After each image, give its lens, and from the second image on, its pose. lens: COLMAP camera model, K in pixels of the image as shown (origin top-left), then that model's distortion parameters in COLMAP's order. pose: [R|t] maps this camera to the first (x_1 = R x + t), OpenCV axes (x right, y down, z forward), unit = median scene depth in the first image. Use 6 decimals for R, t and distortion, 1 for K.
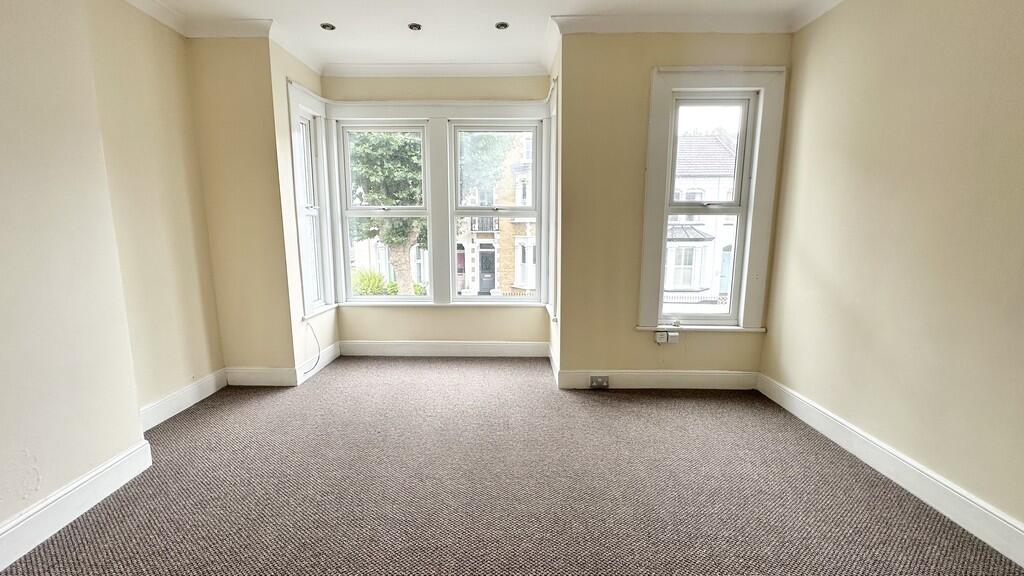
lens RADIAL K [[410.0, 0, 509.7], [0, 410.0, 287.9], [0, 0, 1]] dist [-0.001798, 0.000668]
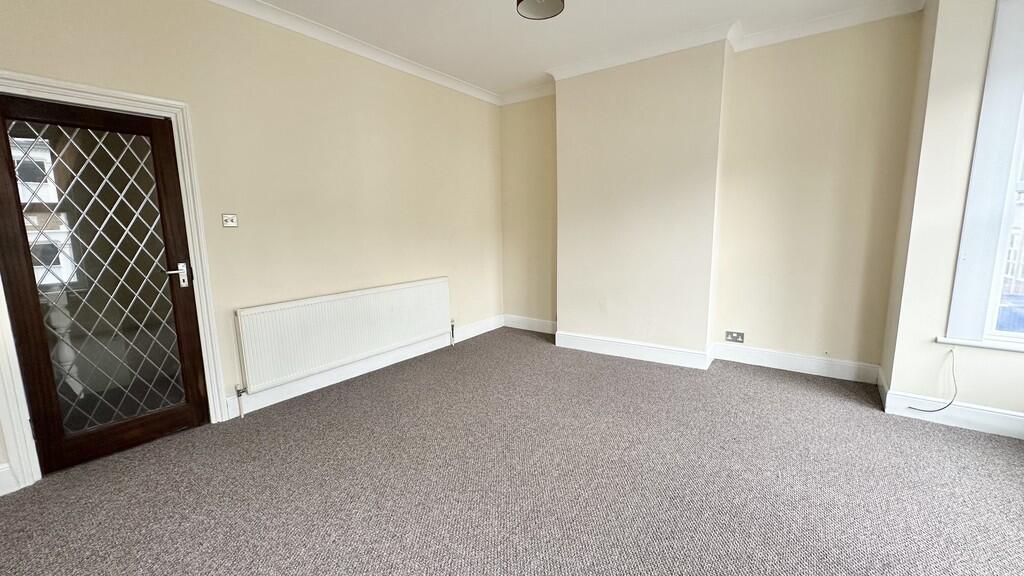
lens RADIAL K [[410.0, 0, 509.7], [0, 410.0, 287.9], [0, 0, 1]] dist [-0.001798, 0.000668]
pose [[-0.588213, 0.132892, -0.797713, 0.530098], [-0.102326, 0.966248, 0.236421, -0.112981], [0.802207, 0.220693, -0.554761, 0.815355]]
